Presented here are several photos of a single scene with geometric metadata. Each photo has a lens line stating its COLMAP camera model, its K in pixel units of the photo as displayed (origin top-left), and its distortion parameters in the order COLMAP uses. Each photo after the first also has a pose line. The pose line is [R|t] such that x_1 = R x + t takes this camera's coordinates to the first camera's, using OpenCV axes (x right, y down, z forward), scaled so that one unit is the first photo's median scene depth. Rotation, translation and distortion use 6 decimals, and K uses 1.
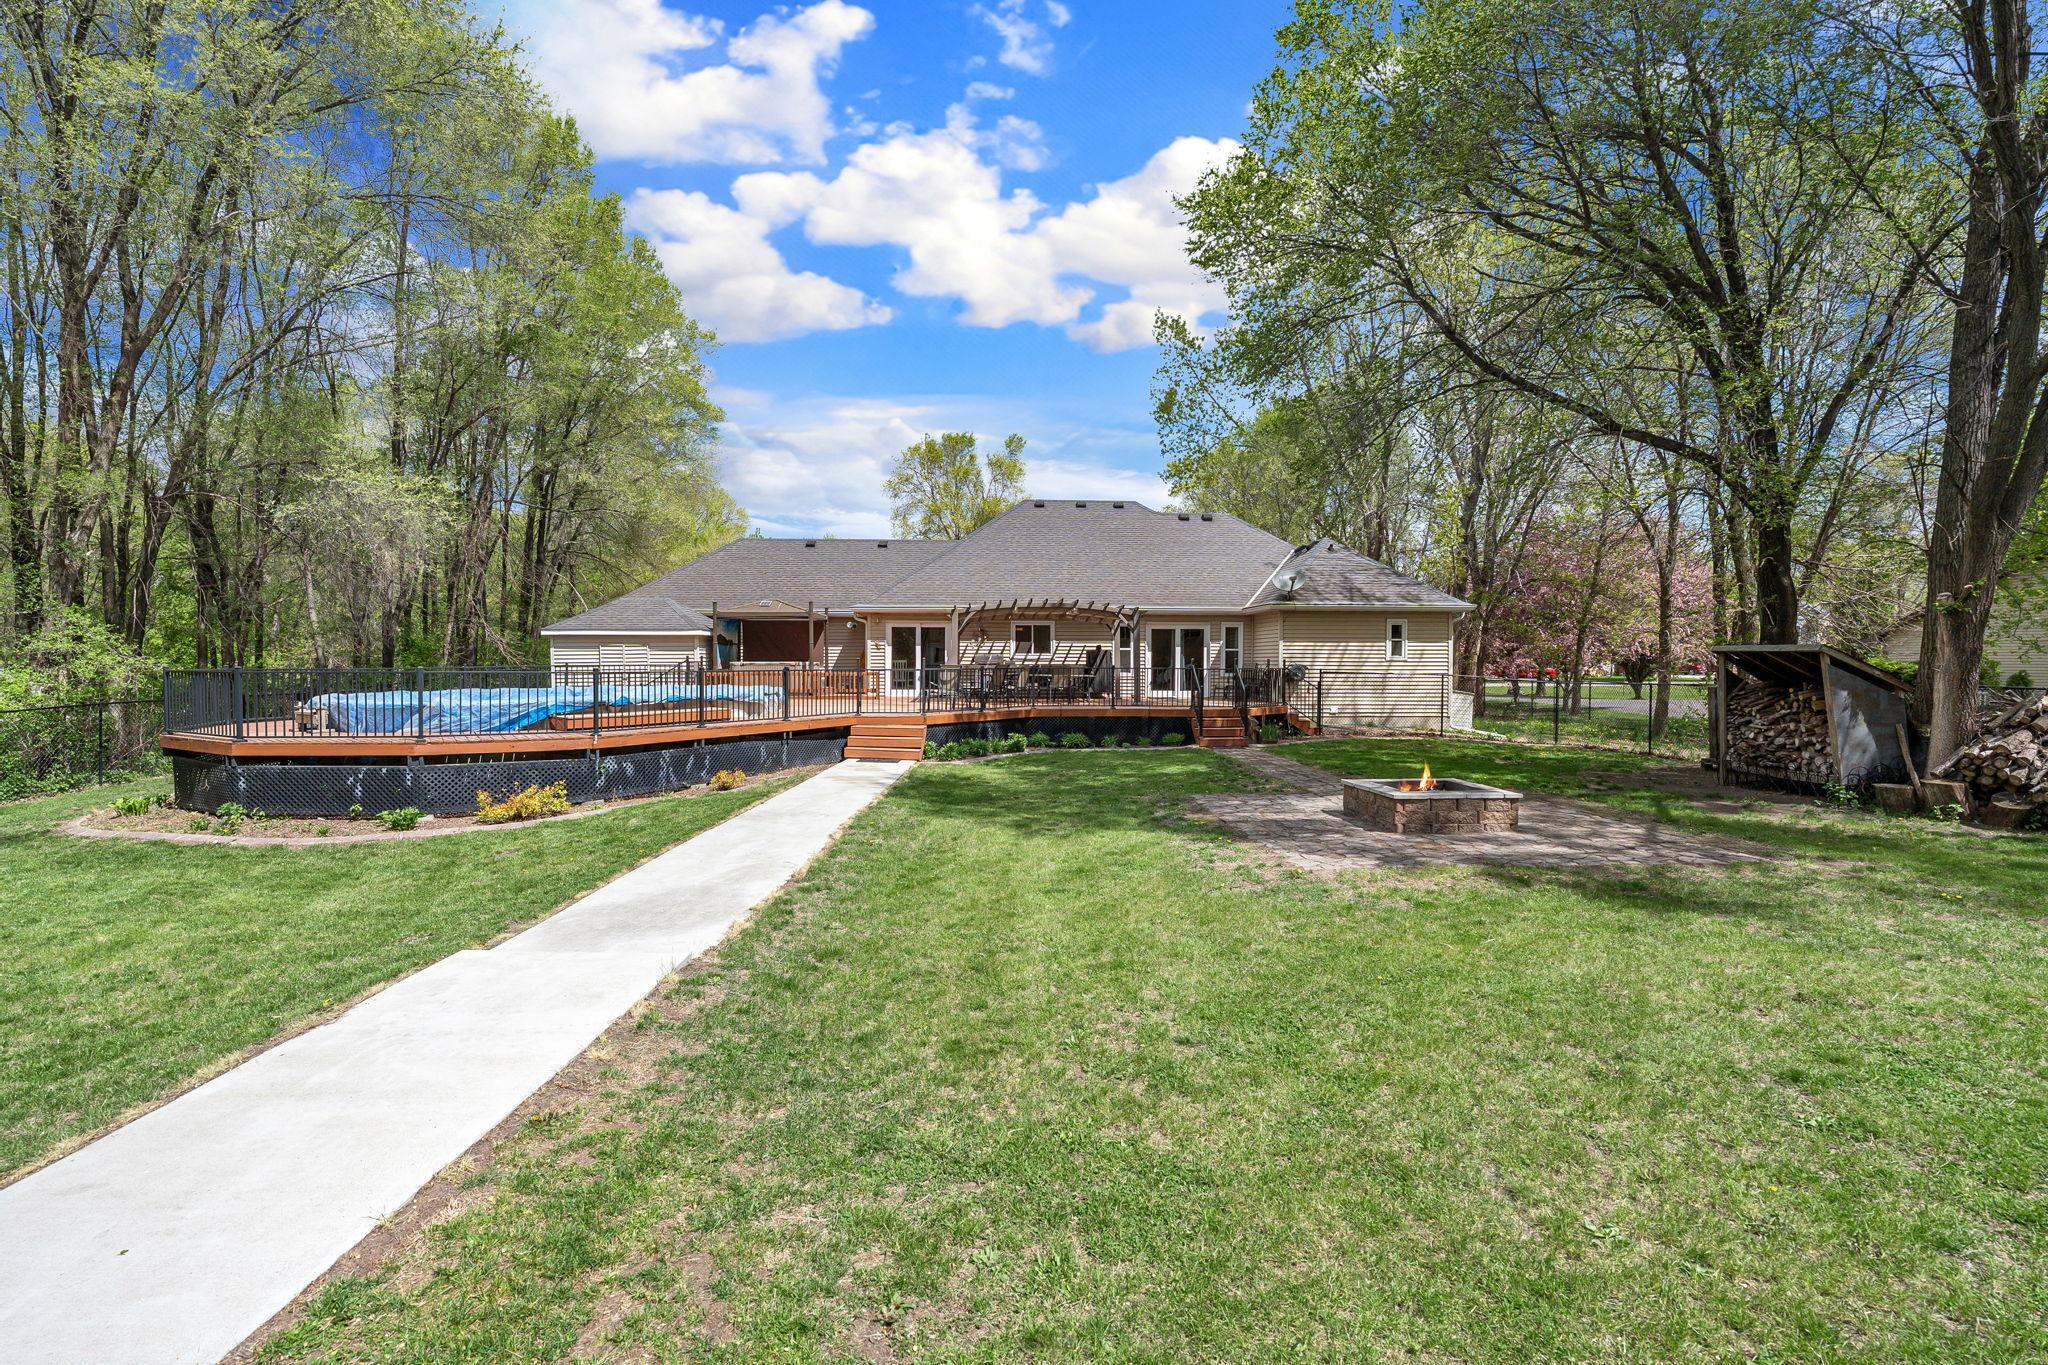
lens RADIAL K [[967.5, 0, 1018.0], [0, 967.5, 660.4], [0, 0, 1]] dist [0.000125, 0.000697]
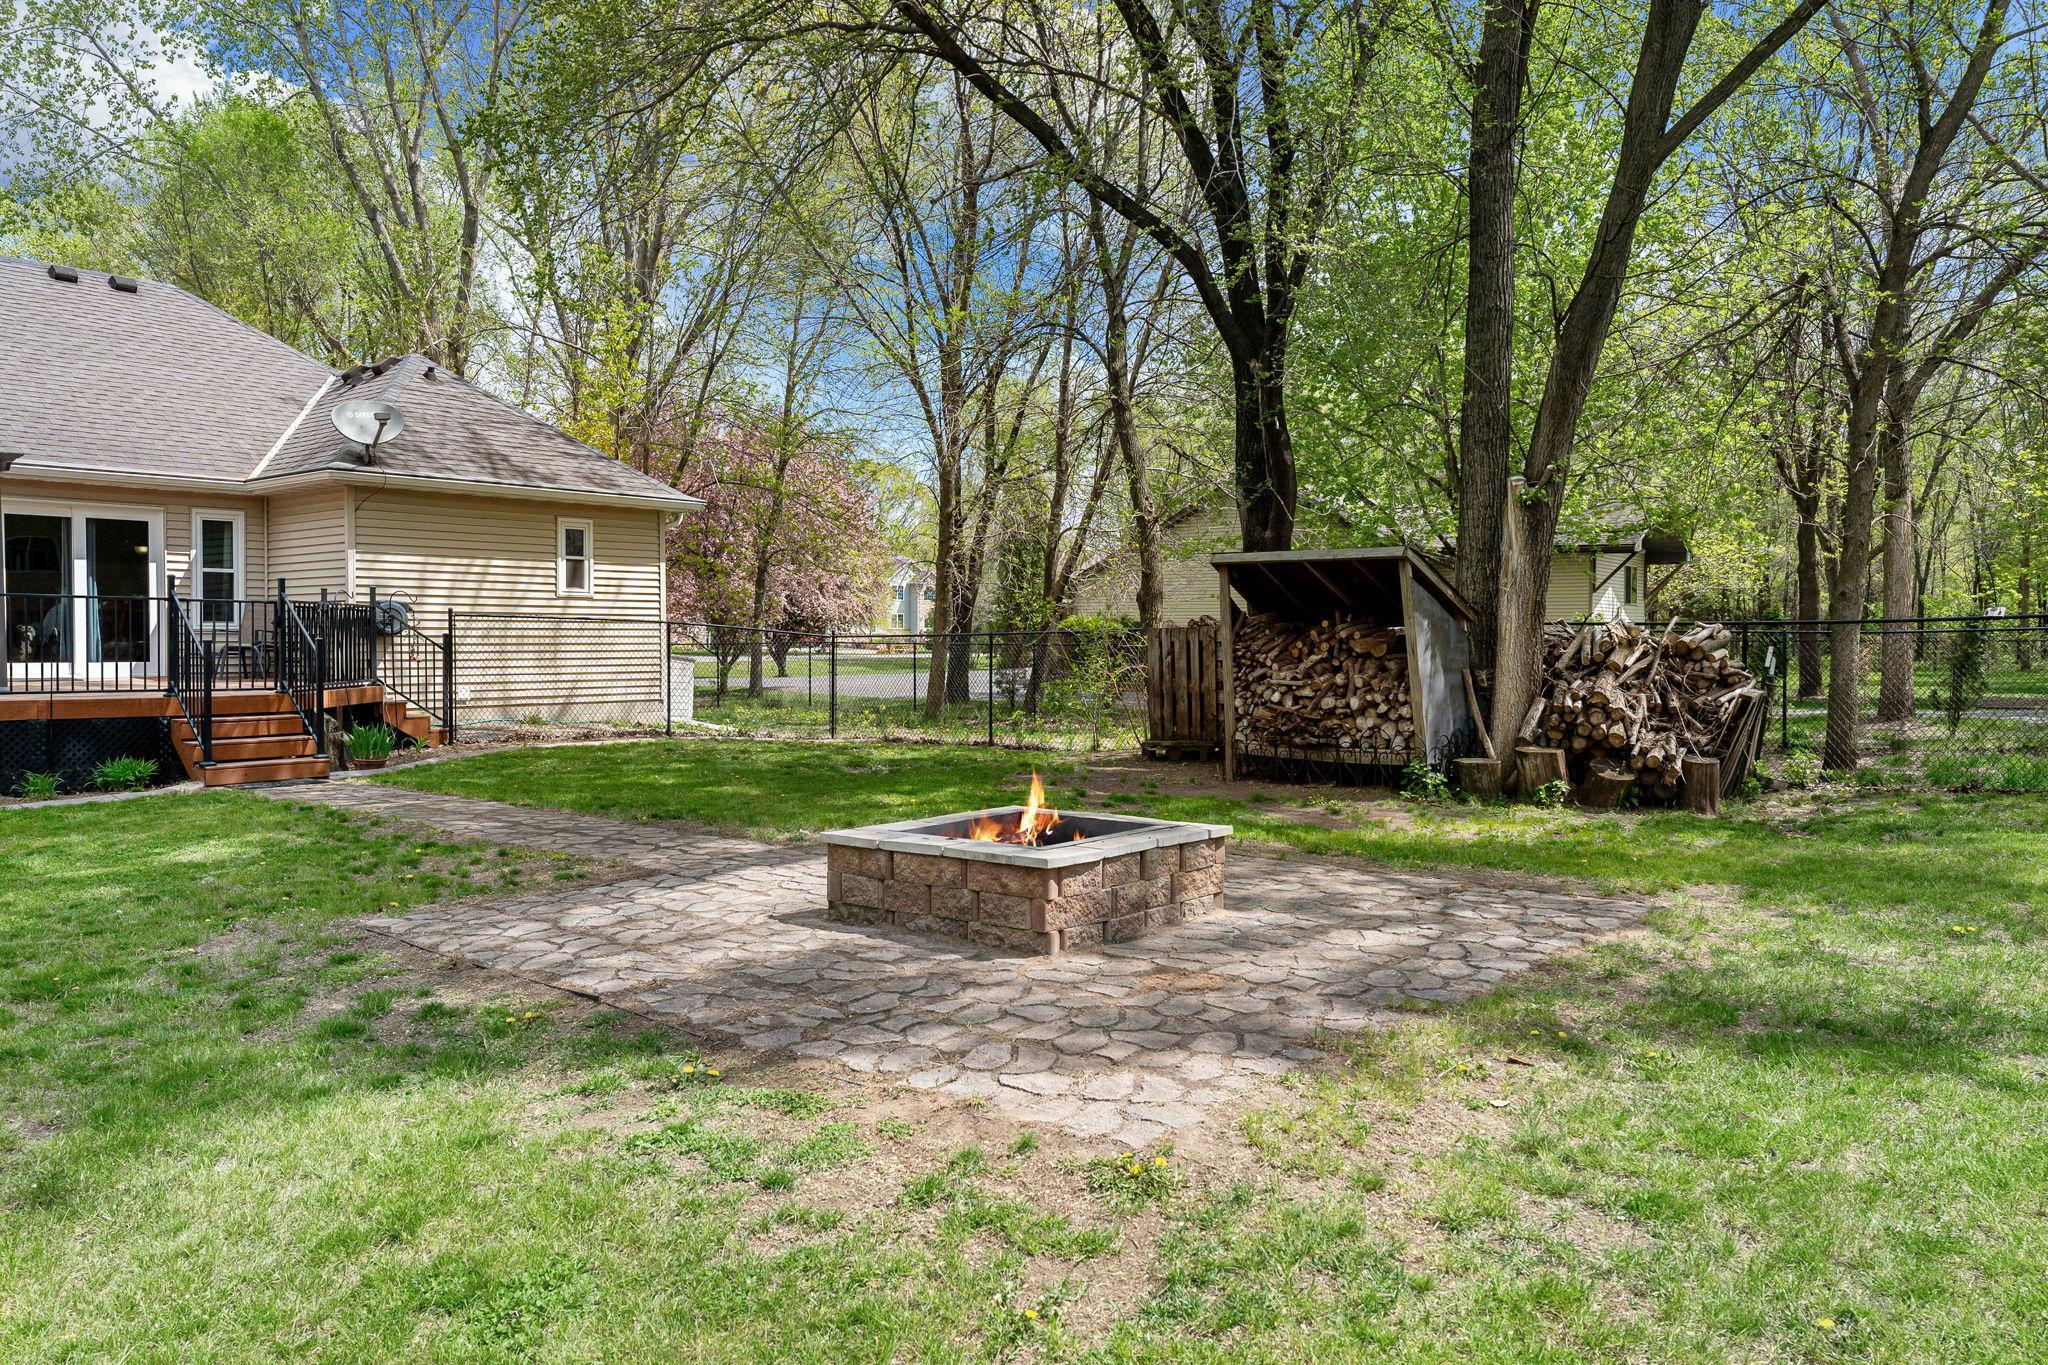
lens RADIAL K [[1434.8, 0, 1024.0], [0, 1434.8, 682.5], [0, 0, 1]] dist [0.003192, 0.000119]
pose [[0.678806, -0.021784, 0.733994, -0.020143], [0.000648, 0.999577, 0.029067, 0.025287], [-0.734317, -0.019255, 0.678533, 0.303481]]
